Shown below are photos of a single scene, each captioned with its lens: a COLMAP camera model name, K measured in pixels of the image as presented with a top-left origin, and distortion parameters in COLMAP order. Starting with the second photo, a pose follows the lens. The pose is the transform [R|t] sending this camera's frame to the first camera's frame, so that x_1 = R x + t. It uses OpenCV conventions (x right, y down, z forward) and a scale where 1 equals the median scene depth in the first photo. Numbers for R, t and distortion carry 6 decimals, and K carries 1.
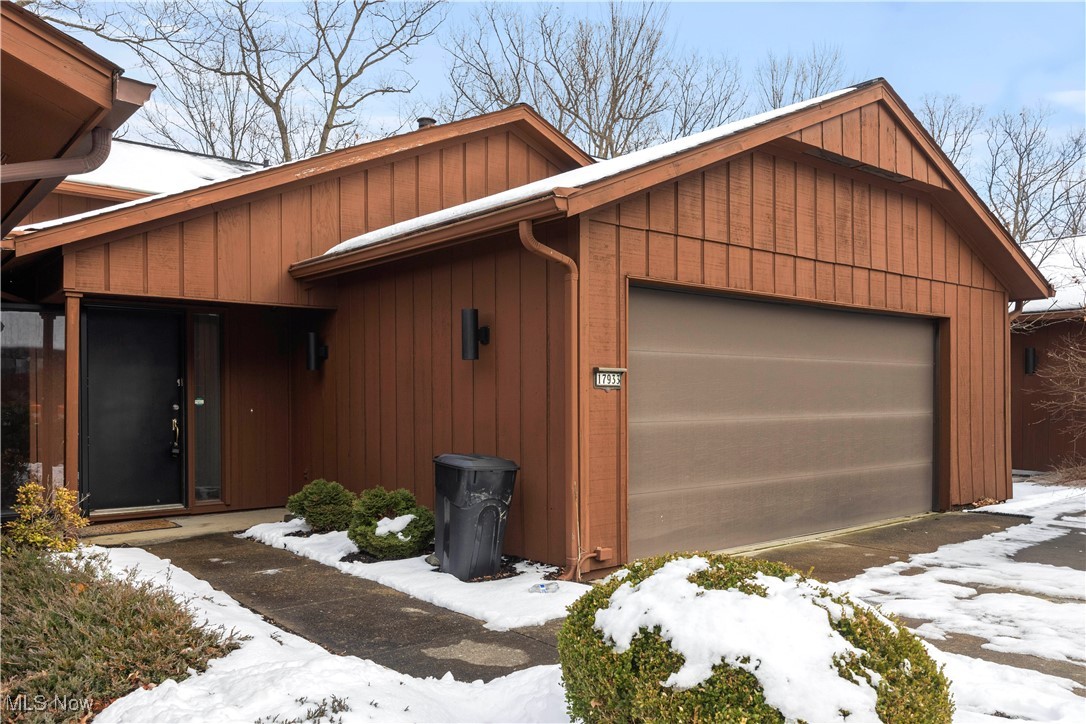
lens RADIAL K [[848.6, 0, 560.2], [0, 848.6, 392.1], [0, 0, 1]] dist [0.004104, -0.012391]
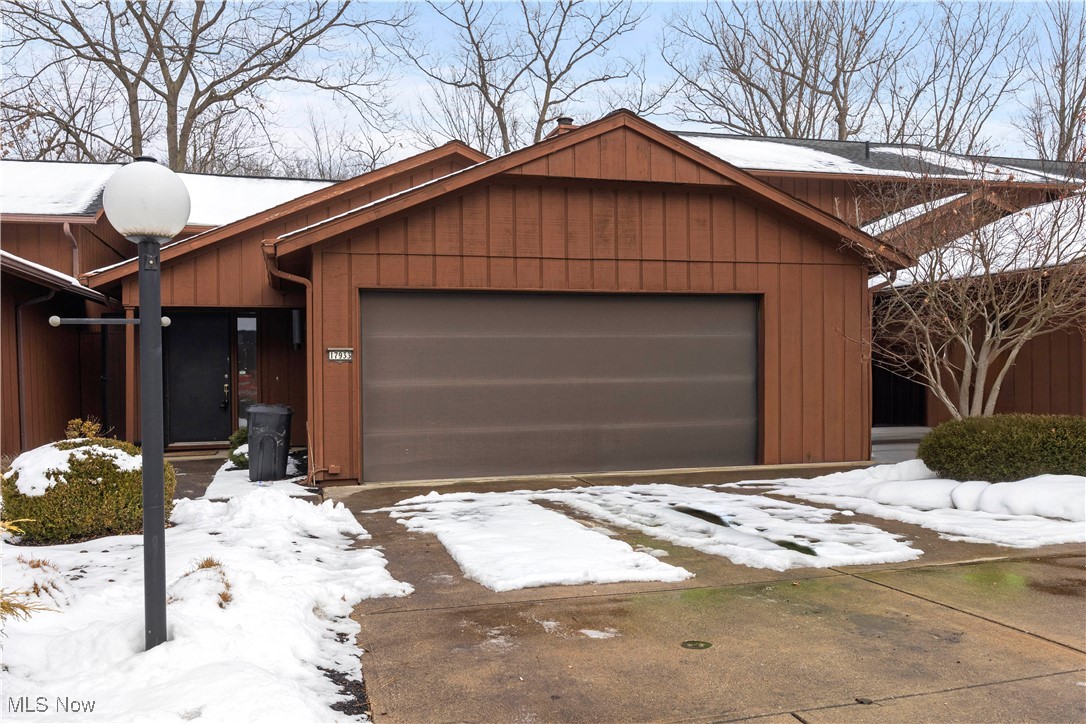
lens RADIAL K [[888.8, 0, 543.5], [0, 888.8, 364.3], [0, 0, 1]] dist [0.002967, -0.020551]
pose [[0.915880, -0.010895, -0.401303, 0.810941], [0.012216, 0.999925, 0.000732, 0.002971], [0.401265, -0.005573, 0.915945, -0.247871]]
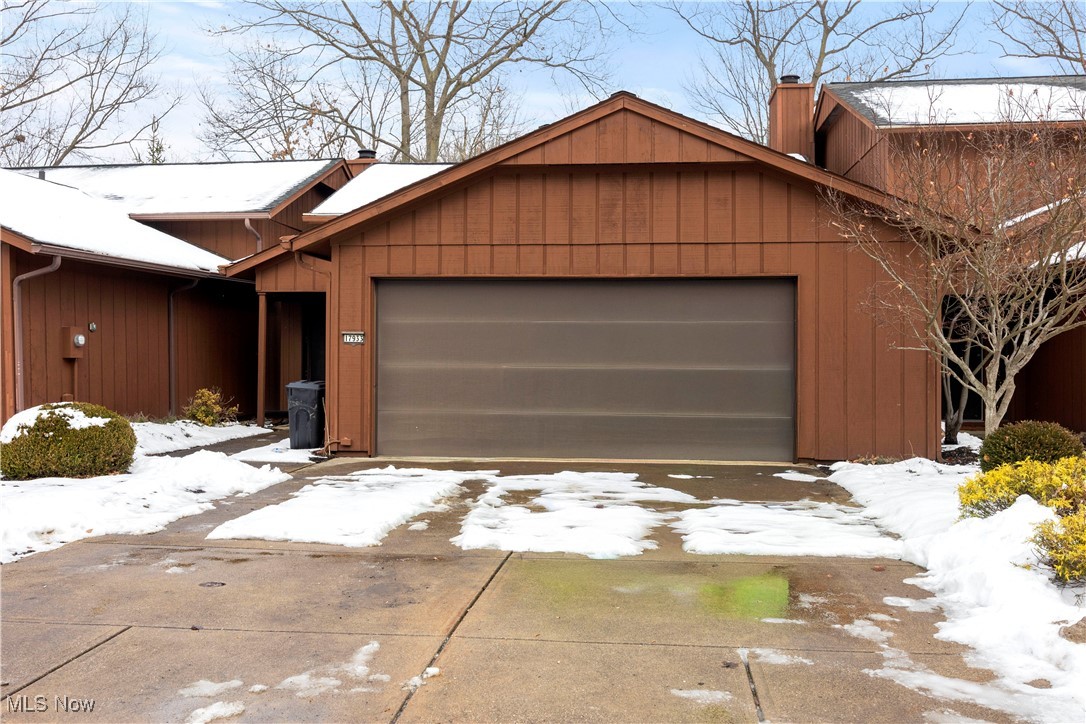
lens RADIAL K [[974.1, 0, 526.8], [0, 974.1, 324.8], [0, 0, 1]] dist [0.006325, 0.006738]
pose [[0.688980, -0.011678, -0.724686, 1.330439], [-0.003677, 0.999801, -0.019607, -0.004552], [0.724771, 0.016174, 0.688800, -0.063786]]
